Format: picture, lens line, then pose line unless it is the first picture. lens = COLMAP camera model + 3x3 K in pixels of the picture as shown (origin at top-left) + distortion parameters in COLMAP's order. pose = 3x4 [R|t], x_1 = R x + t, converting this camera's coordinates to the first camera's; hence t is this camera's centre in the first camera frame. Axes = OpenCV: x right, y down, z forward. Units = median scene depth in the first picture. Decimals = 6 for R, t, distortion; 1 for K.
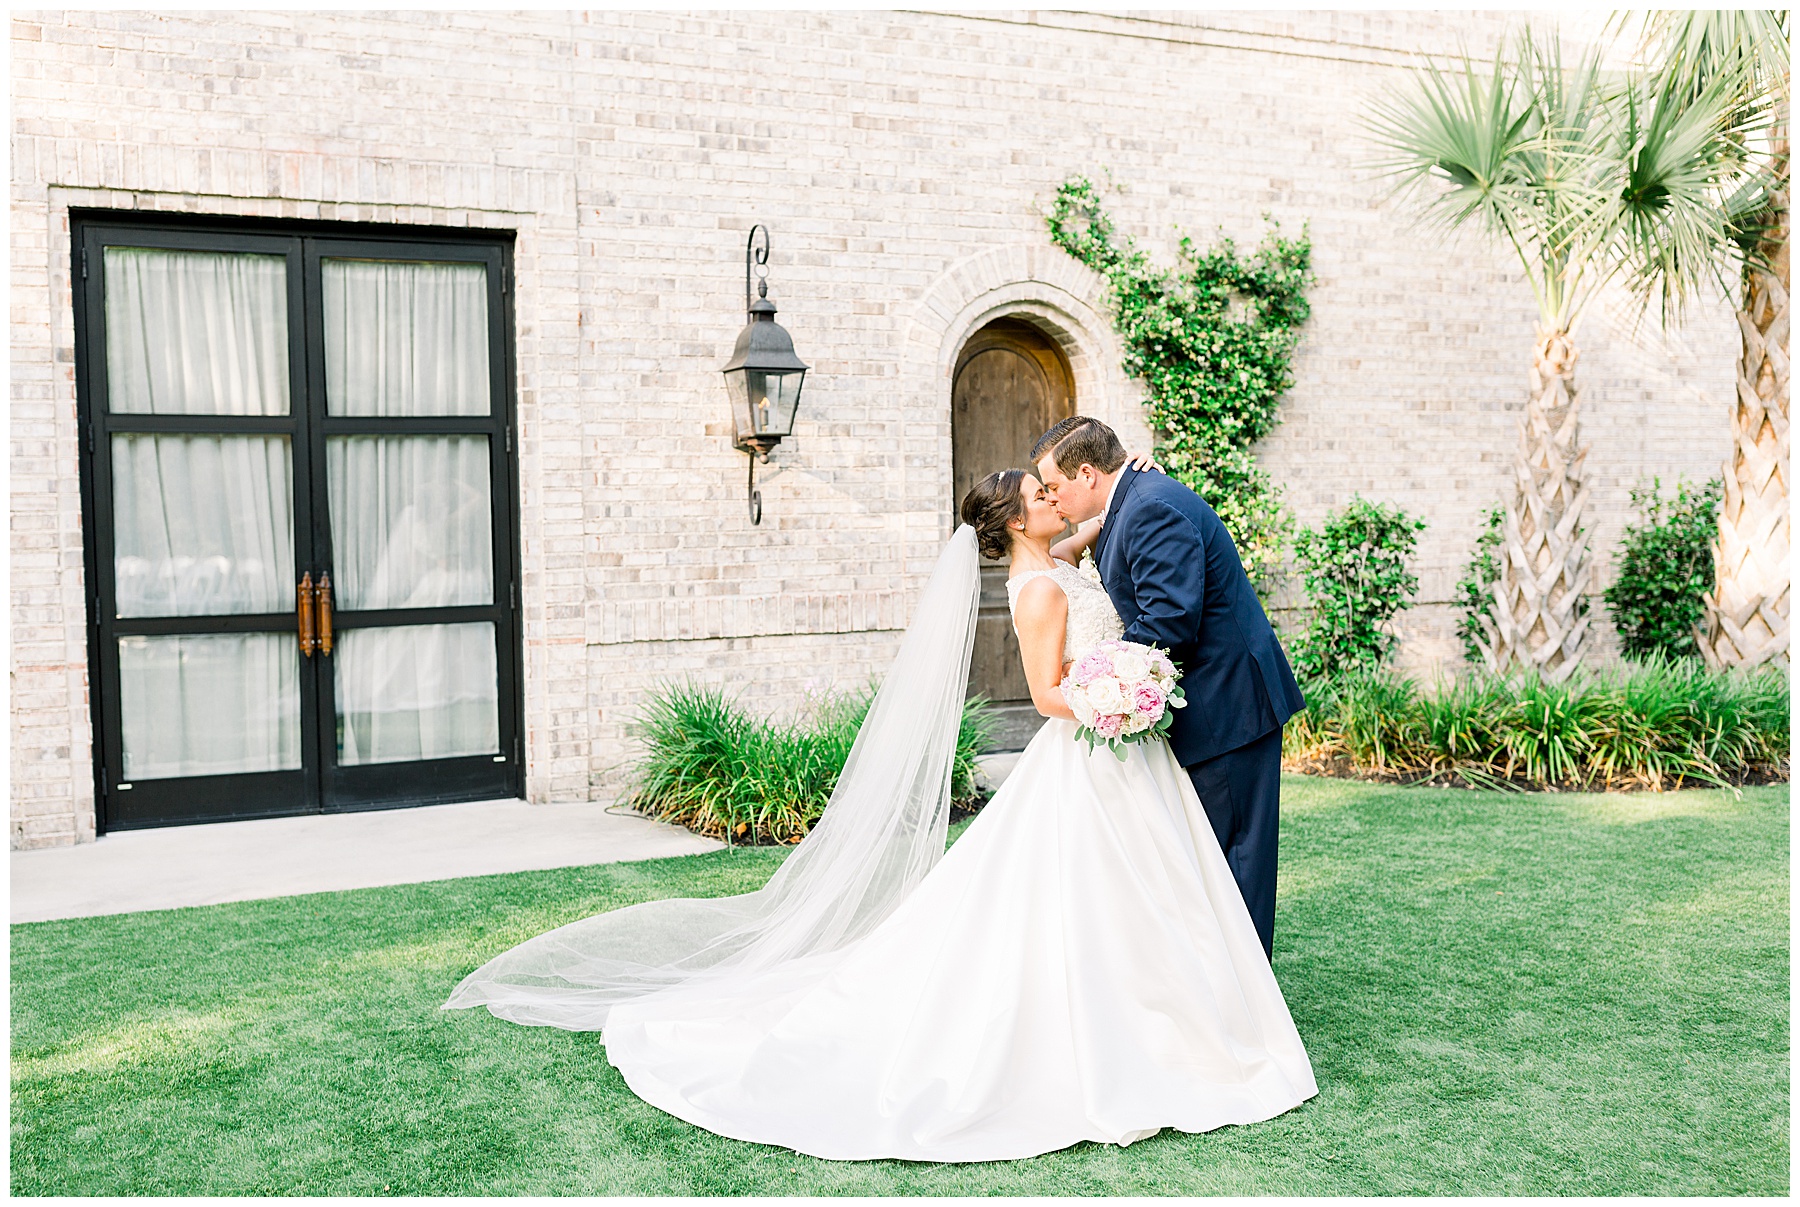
lens RADIAL K [[1740.4, 0, 860.7], [0, 1740.4, 603.3], [0, 0, 1]] dist [0.002209, 0.000000]
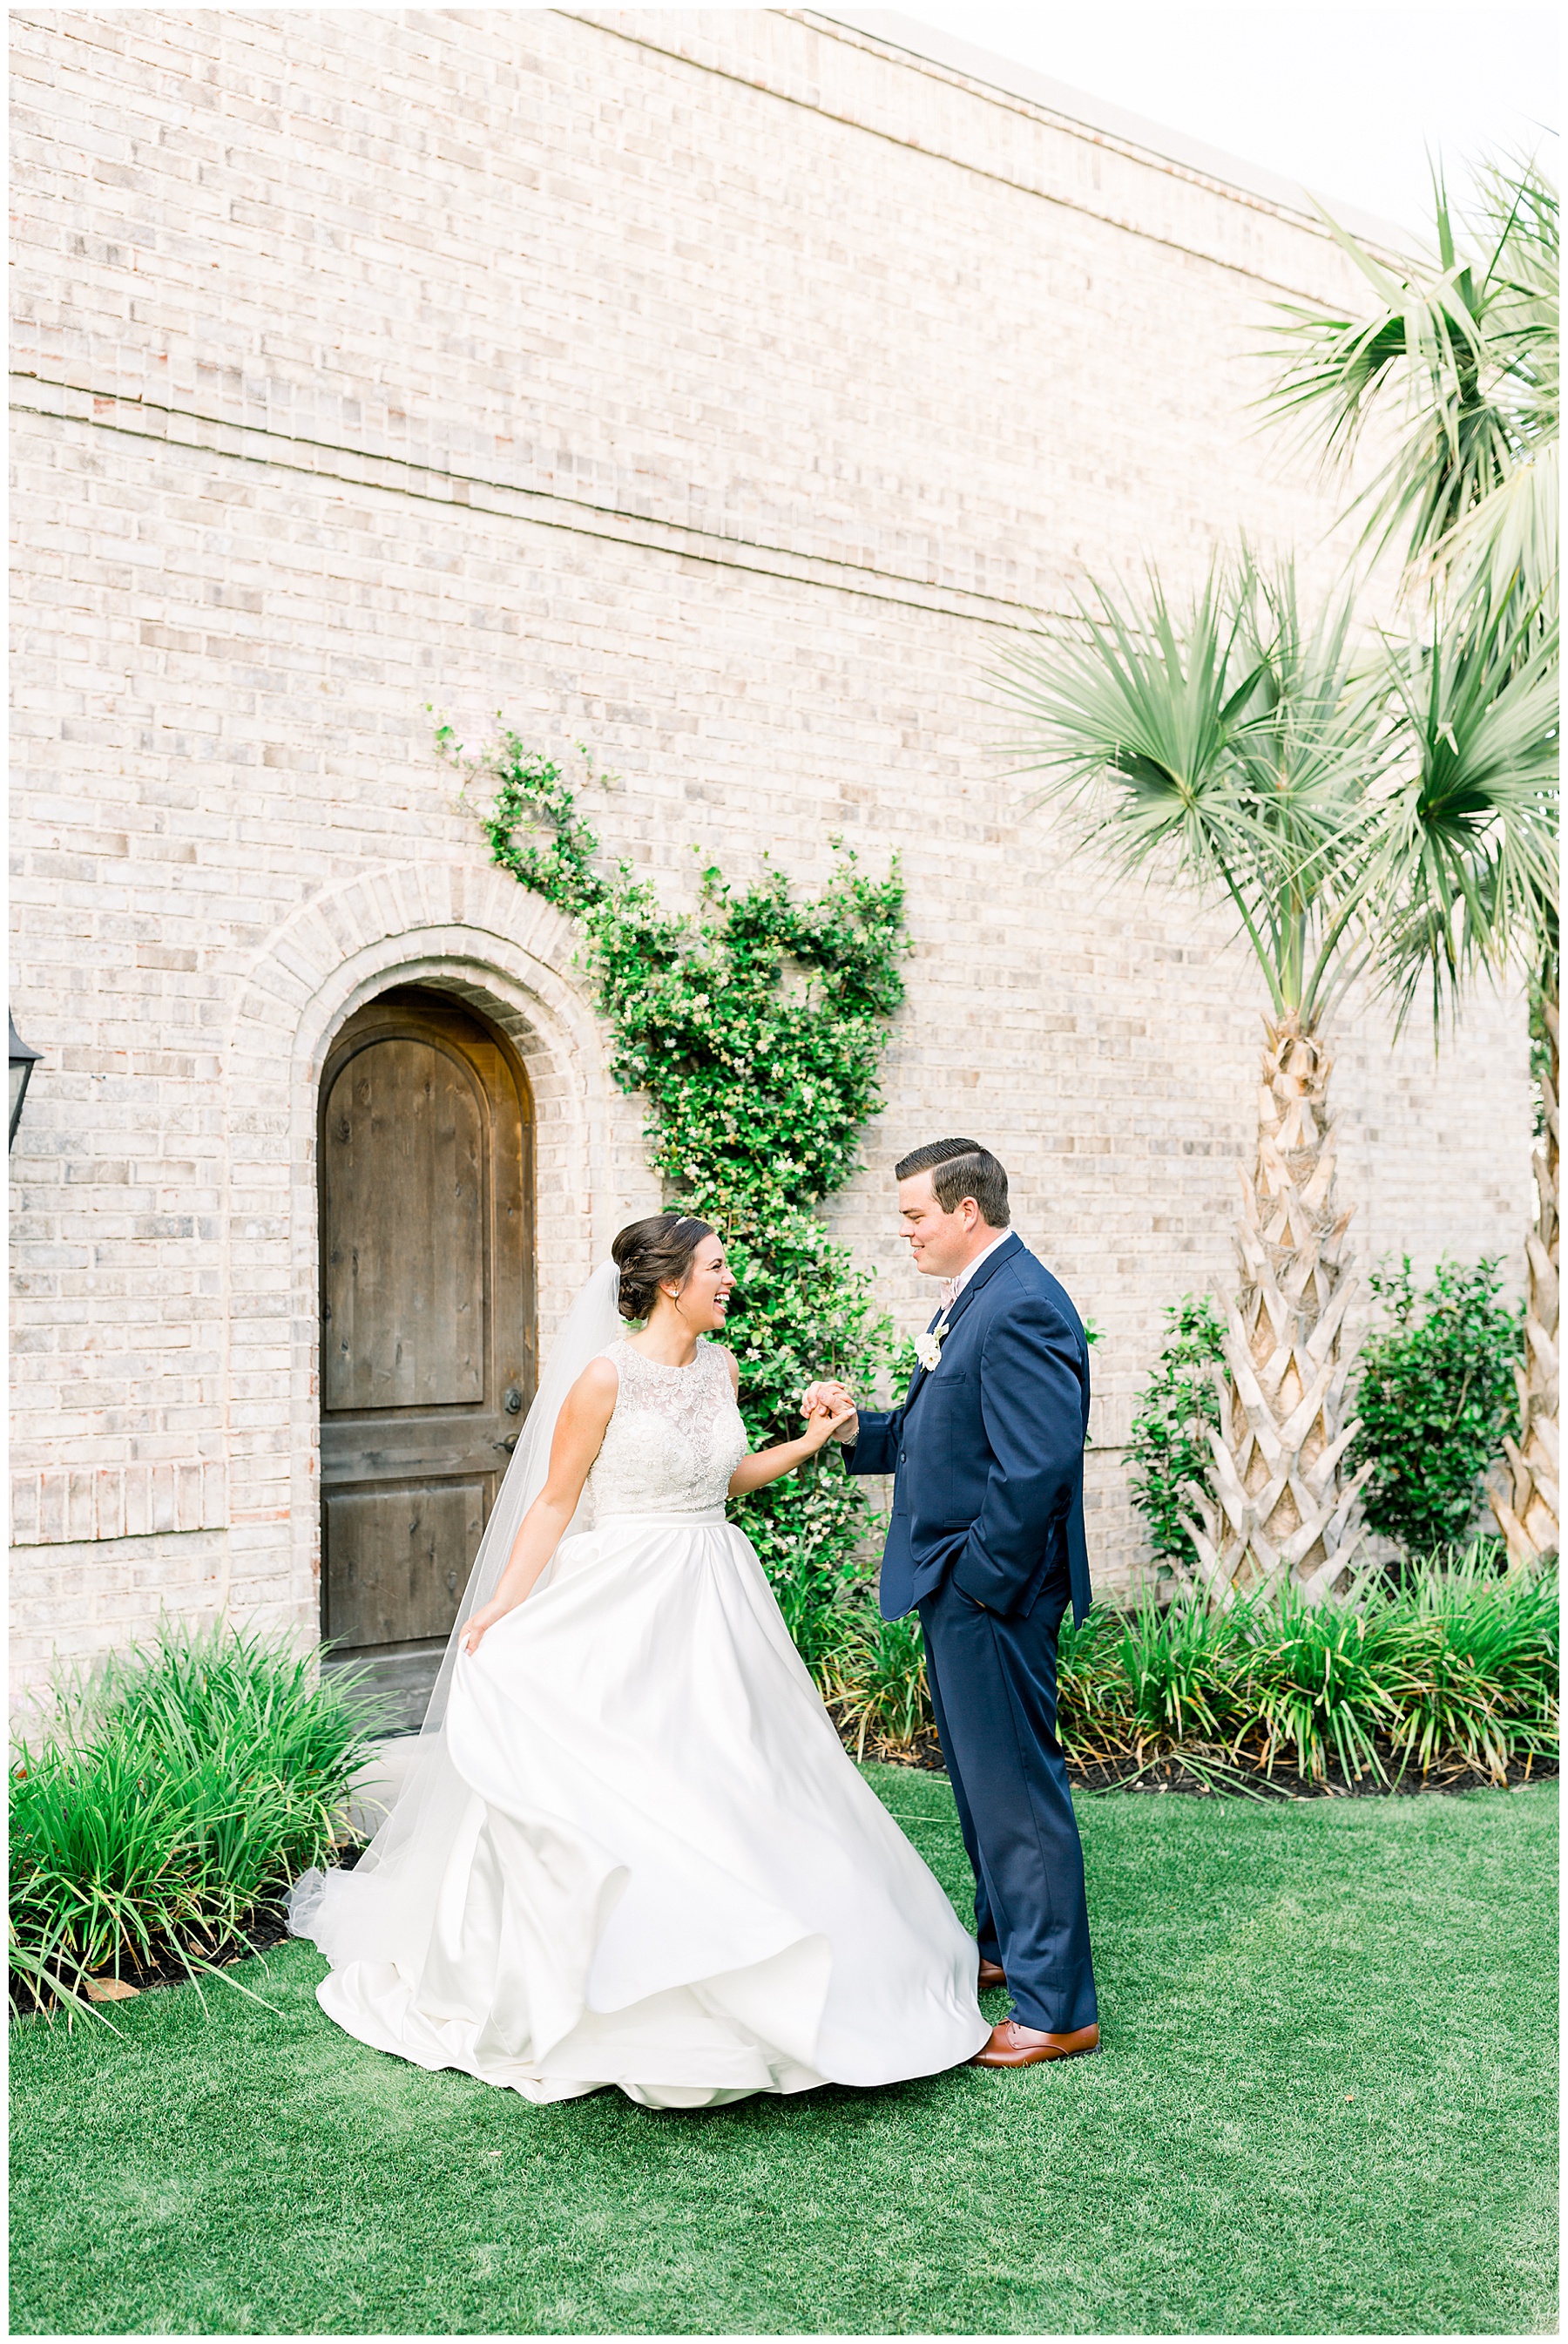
lens RADIAL K [[2242.1, 0, 808.2], [0, 2242.1, 1171.7], [0, 0, 1]] dist [-0.002171, 0.000000]
pose [[0.971362, 0.011049, 0.237348, 0.033748], [0.012841, 0.995017, -0.098873, -0.024880], [-0.237258, 0.099089, 0.966380, 0.243772]]
